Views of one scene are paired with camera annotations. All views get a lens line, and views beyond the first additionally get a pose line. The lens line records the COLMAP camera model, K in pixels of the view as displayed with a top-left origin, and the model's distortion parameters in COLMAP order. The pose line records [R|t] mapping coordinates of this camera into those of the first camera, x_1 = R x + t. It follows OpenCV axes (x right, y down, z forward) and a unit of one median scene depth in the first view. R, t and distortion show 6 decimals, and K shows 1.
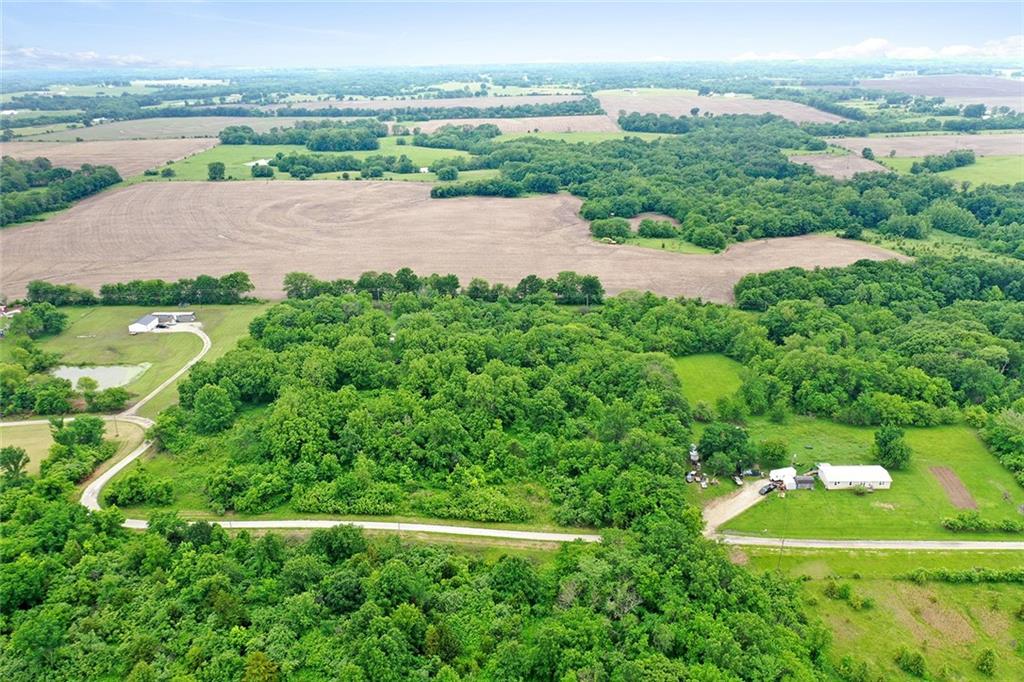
lens RADIAL K [[802.6, 0, 512.0], [0, 802.6, 341.0], [0, 0, 1]] dist [-0.008908, -0.001832]
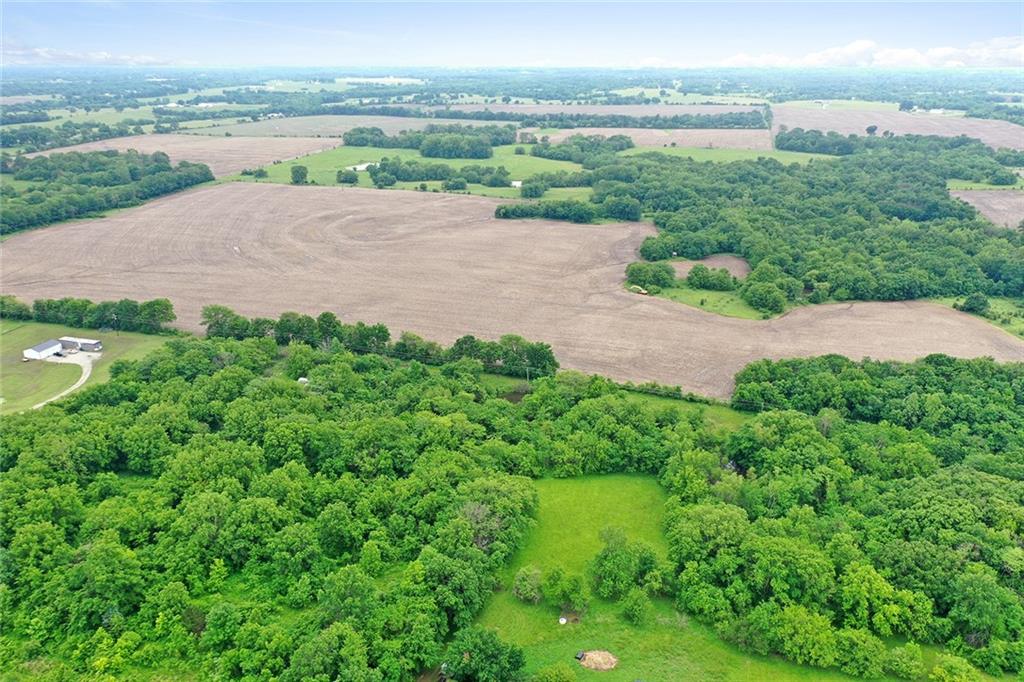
lens RADIAL K [[802.6, 0, 512.0], [0, 802.6, 341.0], [0, 0, 1]] dist [-0.008908, -0.001832]
pose [[0.966199, 0.100245, -0.237508, 0.092056], [-0.101089, 0.994840, 0.008654, -0.031348], [0.237150, 0.015648, 0.971347, 0.080992]]
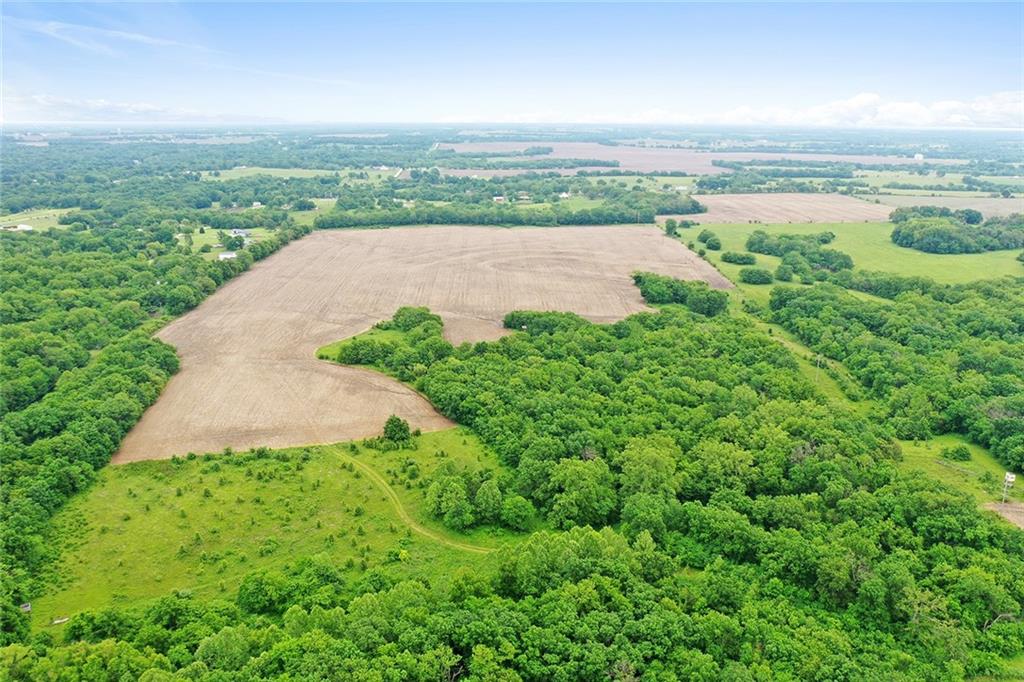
lens RADIAL K [[791.9, 0, 510.0], [0, 791.9, 383.1], [0, 0, 1]] dist [-0.009156, 0.000278]
pose [[0.047016, 0.336376, -0.940553, 0.481782], [-0.353673, 0.886205, 0.299260, -0.185020], [0.934187, 0.318579, 0.160633, 0.478101]]
